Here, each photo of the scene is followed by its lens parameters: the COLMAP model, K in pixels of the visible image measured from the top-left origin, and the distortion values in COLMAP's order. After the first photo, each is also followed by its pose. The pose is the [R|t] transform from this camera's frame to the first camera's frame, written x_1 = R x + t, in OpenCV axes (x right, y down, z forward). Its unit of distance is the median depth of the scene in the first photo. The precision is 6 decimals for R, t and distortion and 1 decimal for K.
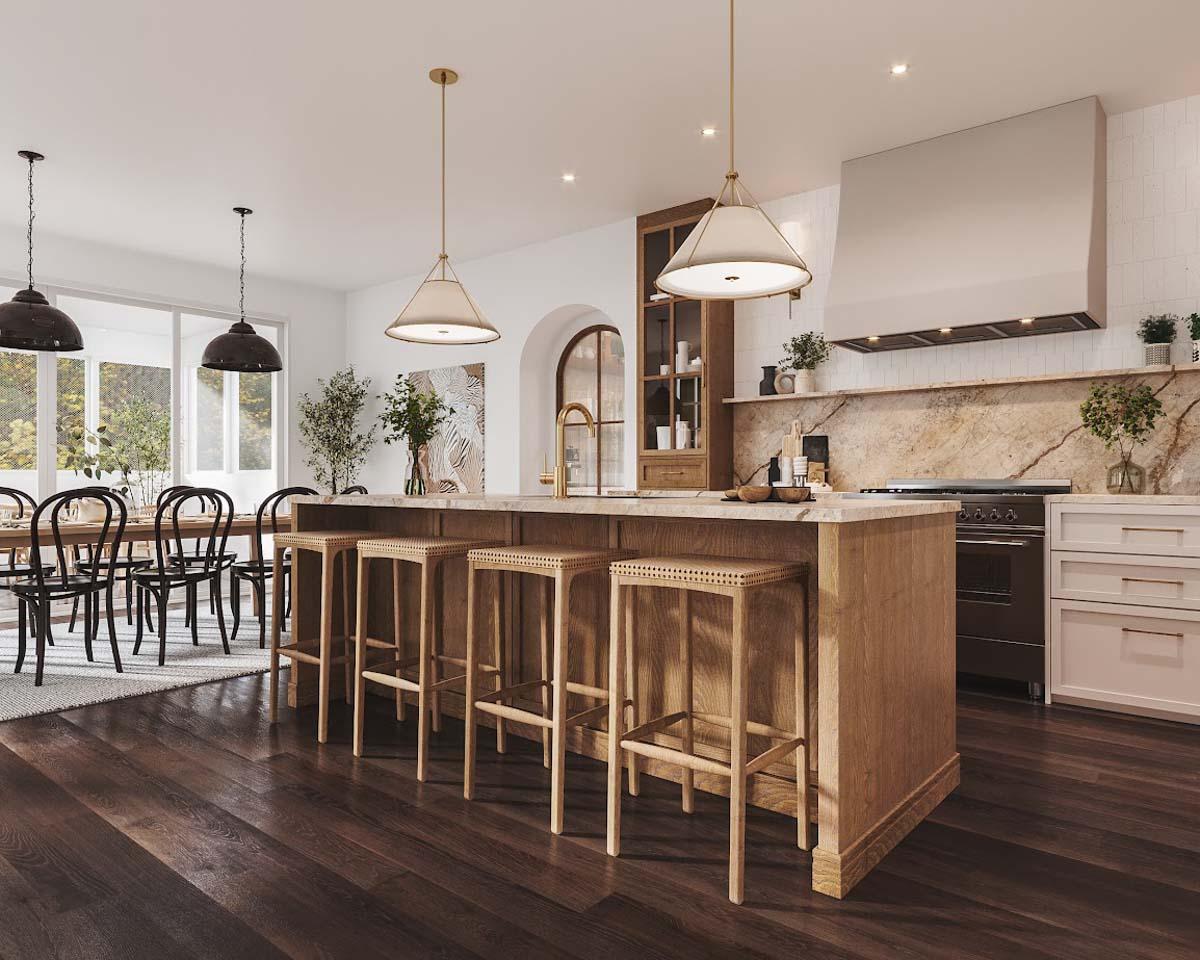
lens RADIAL K [[801.2, 0, 600.0], [0, 801.2, 480.0], [0, 0, 1]] dist [0.000281, 0.000715]
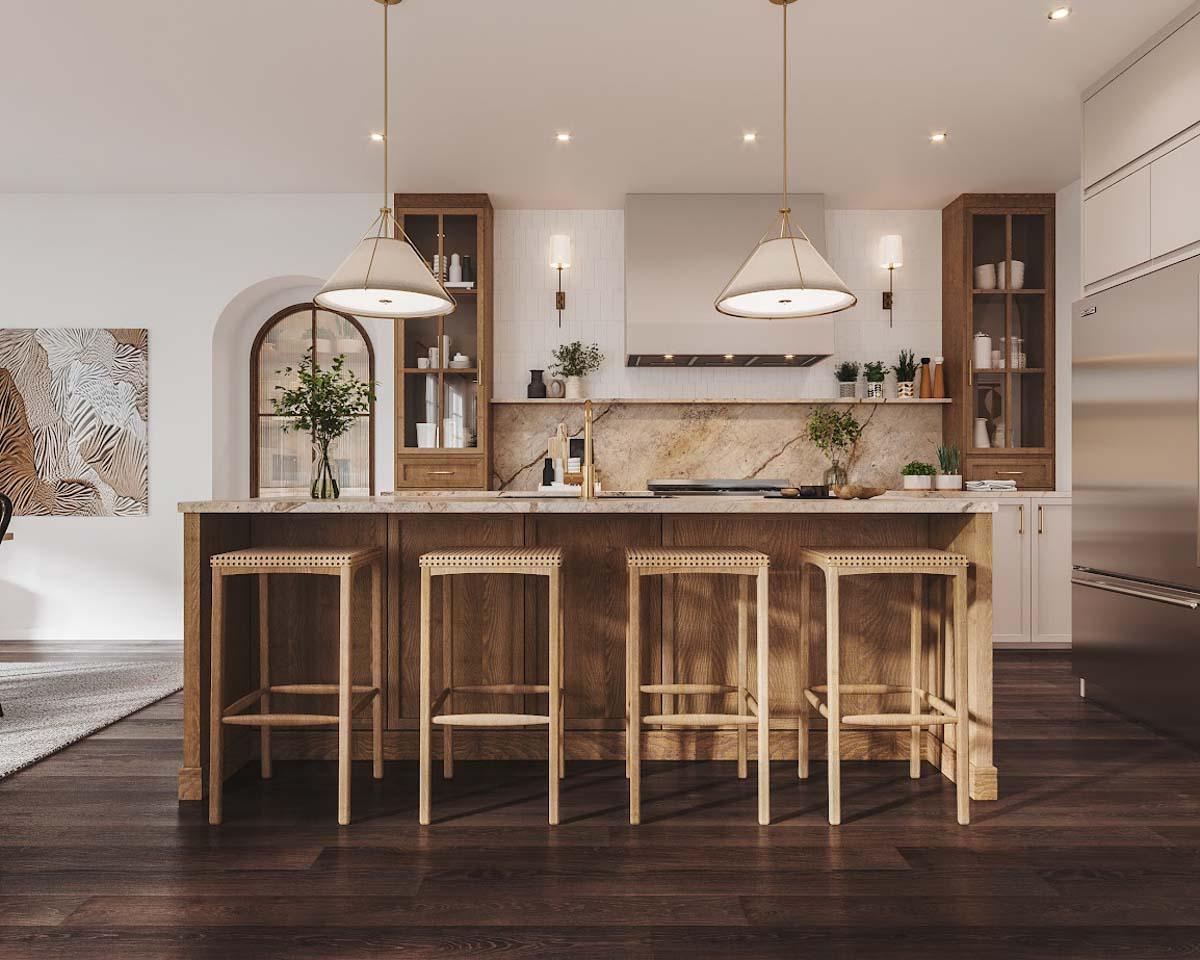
lens RADIAL K [[801.2, 0, 600.0], [0, 801.2, 480.0], [0, 0, 1]] dist [0.000281, 0.000715]
pose [[0.767033, -0.000025, 0.641608, -0.433247], [0.000112, 1.000000, -0.000095, 0.000080], [-0.641608, 0.000145, 0.767033, 0.171854]]
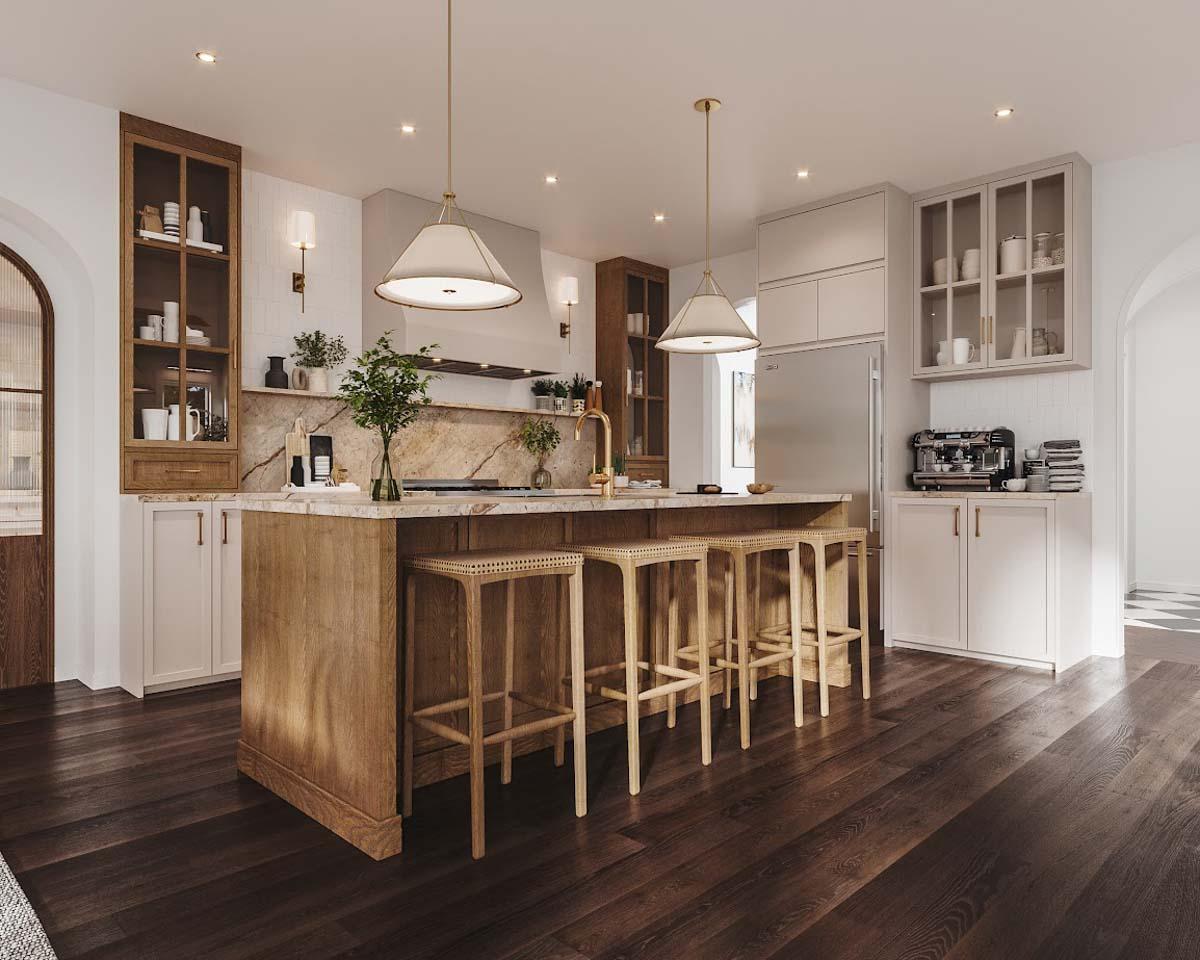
lens RADIAL K [[801.2, 0, 600.0], [0, 801.2, 480.0], [0, 0, 1]] dist [0.000281, 0.000715]
pose [[0.088318, -0.000178, 0.996092, -0.749786], [0.000232, 1.000000, 0.000158, -0.000130], [-0.996092, 0.000218, 0.088318, 0.609493]]
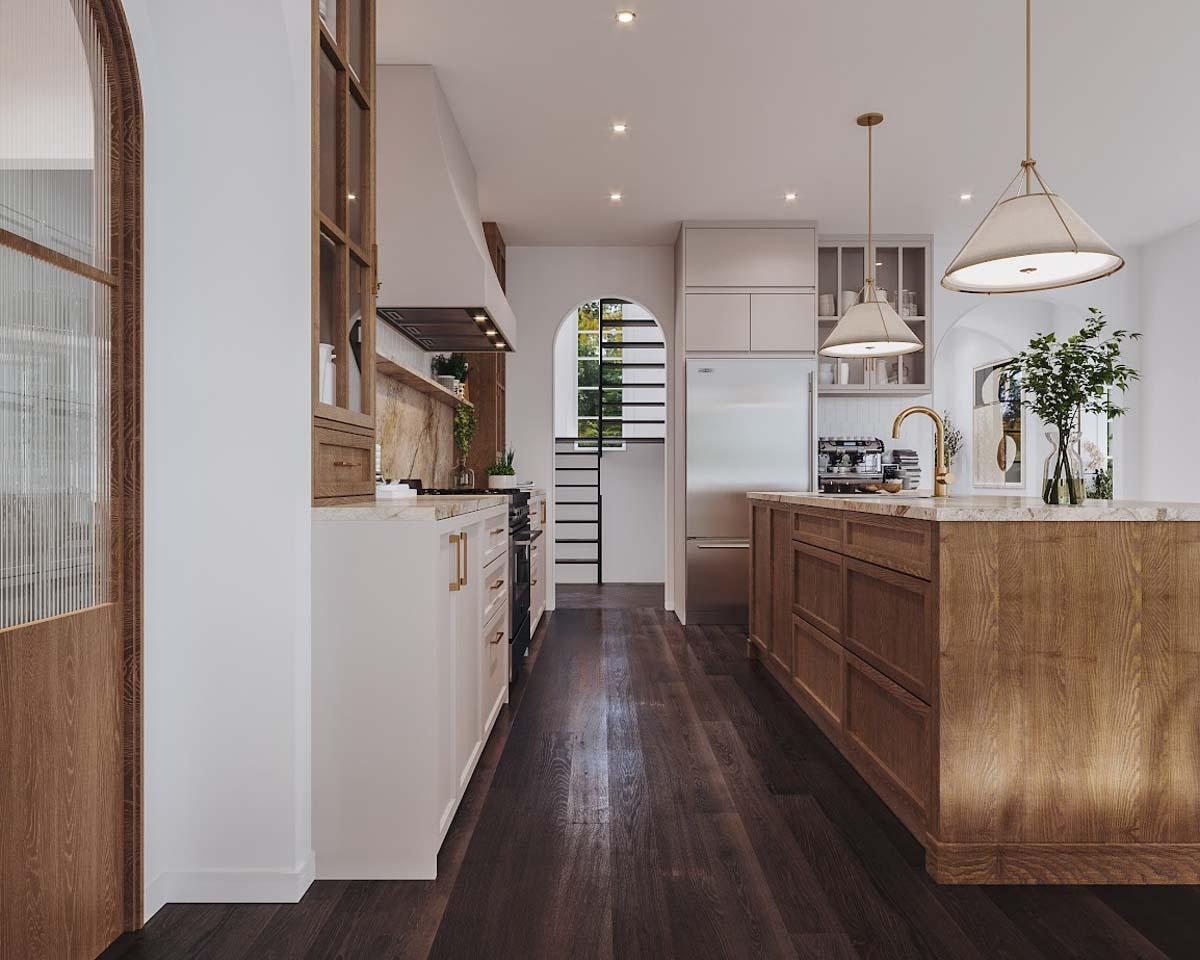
lens RADIAL K [[801.2, 0, 600.0], [0, 801.2, 480.0], [0, 0, 1]] dist [0.000281, 0.000715]
pose [[-0.643053, 0.002216, 0.765818, -0.383483], [0.002256, 0.999997, -0.001000, 0.000449], [-0.765818, 0.001085, -0.643056, 1.355476]]
